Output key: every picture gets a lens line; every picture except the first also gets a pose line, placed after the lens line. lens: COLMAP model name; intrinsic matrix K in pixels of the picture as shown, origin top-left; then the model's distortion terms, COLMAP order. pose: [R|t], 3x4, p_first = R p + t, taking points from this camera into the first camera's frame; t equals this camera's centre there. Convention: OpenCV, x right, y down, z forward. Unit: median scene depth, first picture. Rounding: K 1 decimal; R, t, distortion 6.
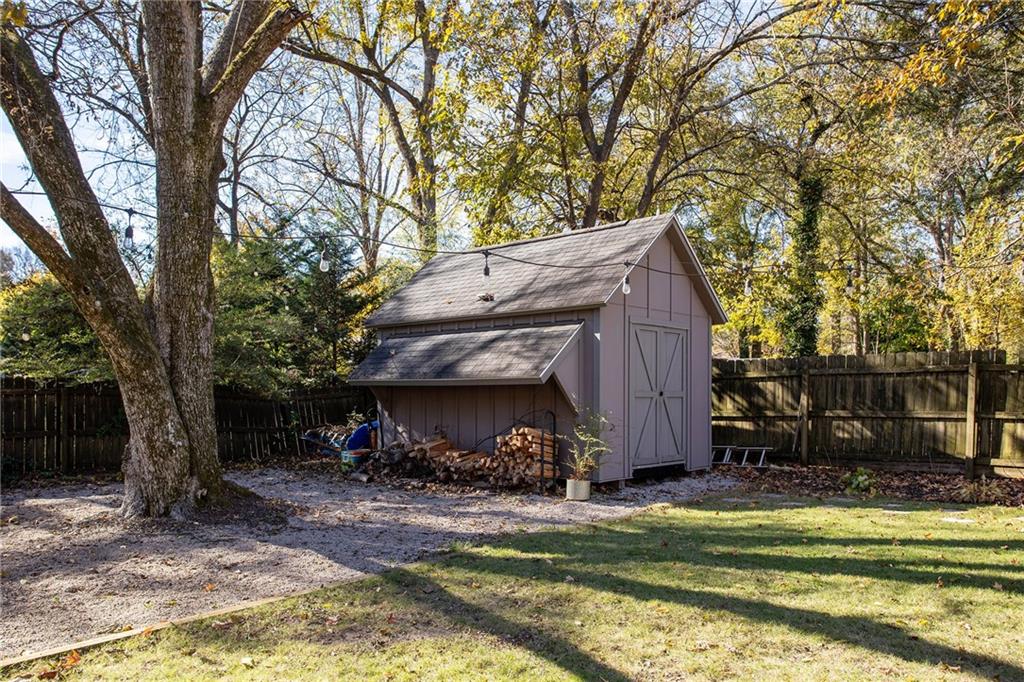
lens RADIAL K [[793.7, 0, 511.9], [0, 793.7, 343.4], [0, 0, 1]] dist [0.002284, -0.004444]
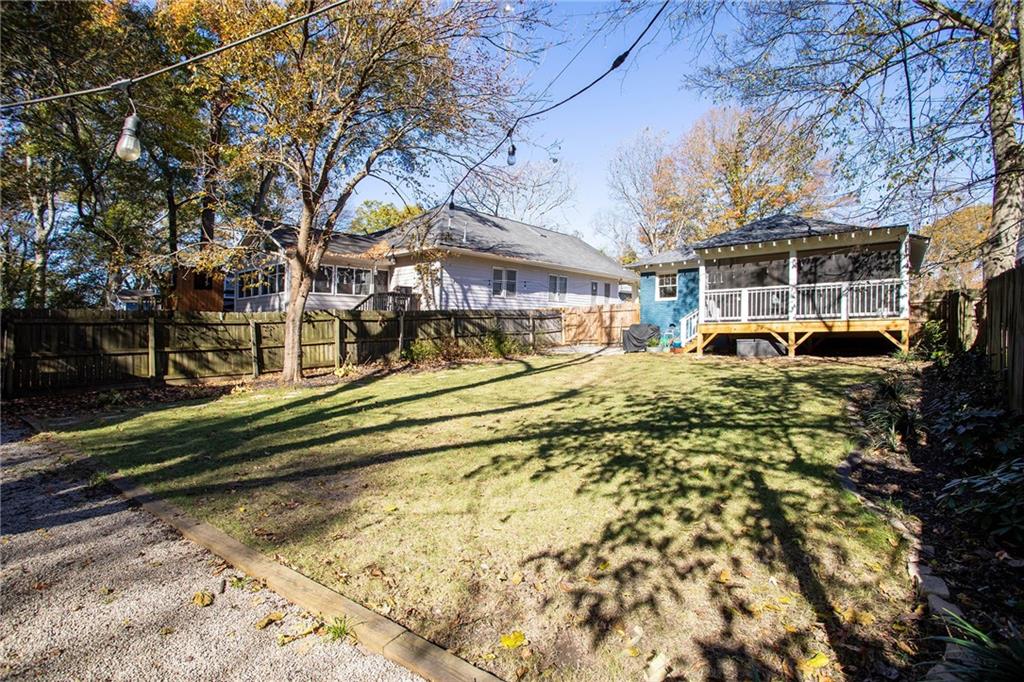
lens RADIAL K [[505.7, 0, 510.8], [0, 505.7, 343.9], [0, 0, 1]] dist [0.000199, 0.000193]
pose [[-0.053507, -0.018462, 0.998397, -0.496096], [-0.042297, 0.998974, 0.016205, 0.030612], [-0.997671, -0.041362, -0.054232, 0.333334]]
